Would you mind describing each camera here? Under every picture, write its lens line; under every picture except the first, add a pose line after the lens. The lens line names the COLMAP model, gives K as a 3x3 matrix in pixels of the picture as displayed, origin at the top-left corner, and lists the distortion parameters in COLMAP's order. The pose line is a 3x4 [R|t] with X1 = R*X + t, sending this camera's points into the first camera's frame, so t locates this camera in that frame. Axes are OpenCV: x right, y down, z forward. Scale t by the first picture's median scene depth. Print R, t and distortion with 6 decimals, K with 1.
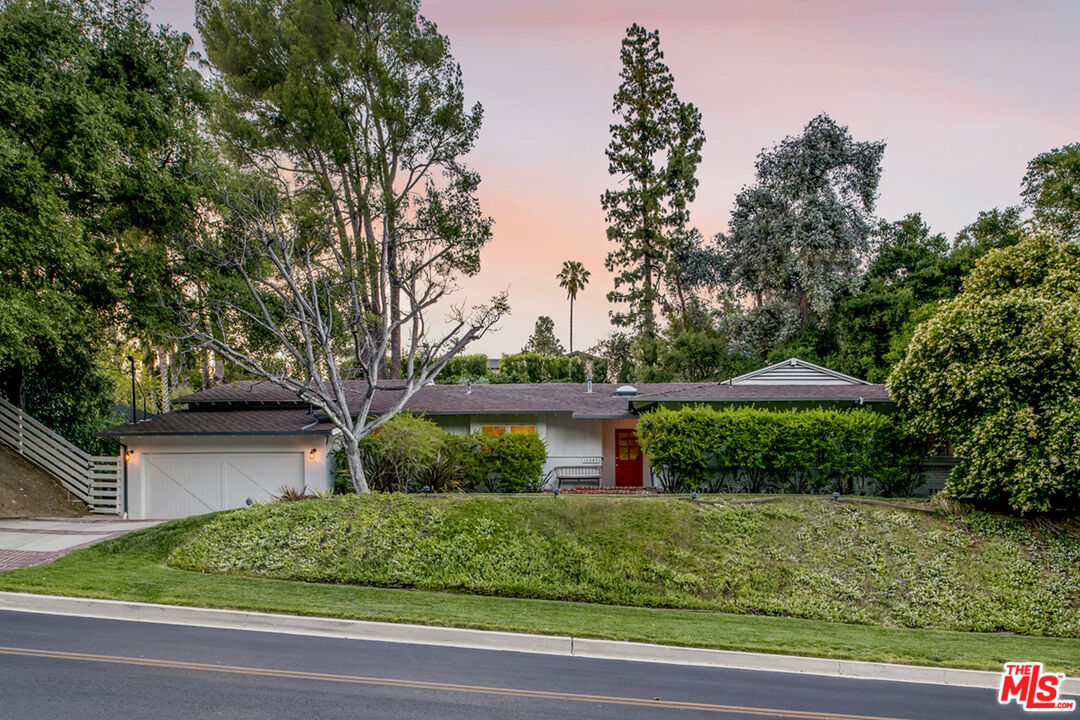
lens RADIAL K [[489.7, 0, 537.8], [0, 489.7, 355.5], [0, 0, 1]] dist [-0.001915, -0.000367]
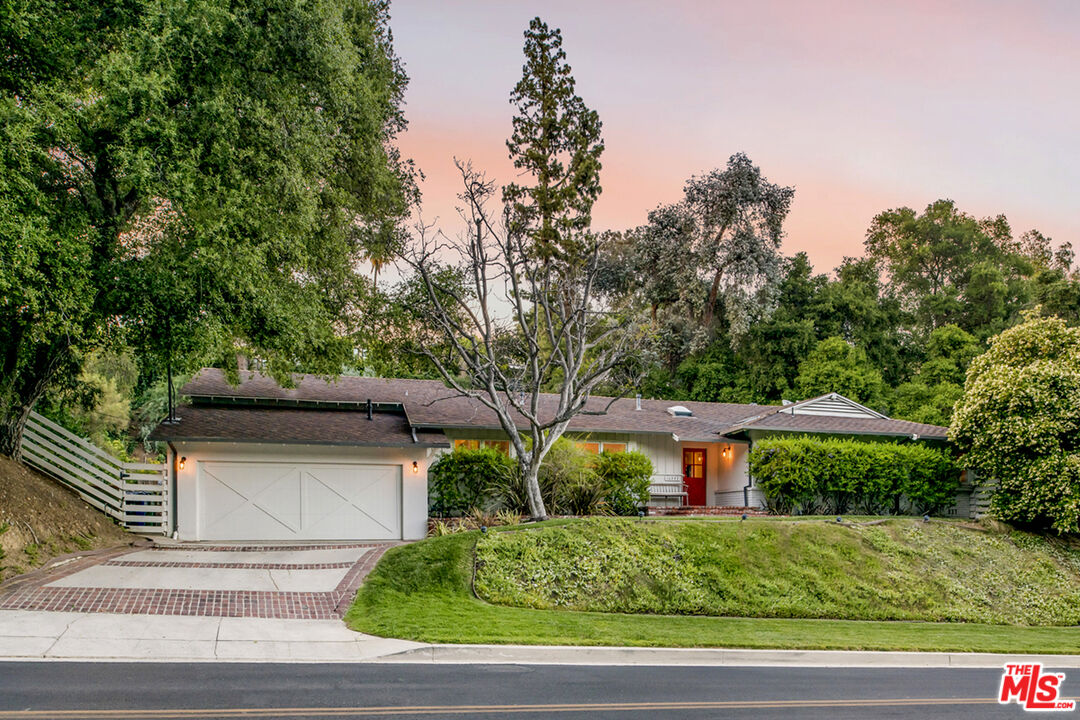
lens RADIAL K [[505.1, 0, 542.1], [0, 505.1, 346.9], [0, 0, 1]] dist [-0.000464, -0.001295]
pose [[0.967177, 0.079864, 0.241225, -0.566746], [-0.078992, 0.996787, -0.013299, -0.041817], [-0.241512, -0.006192, 0.970378, 0.007120]]
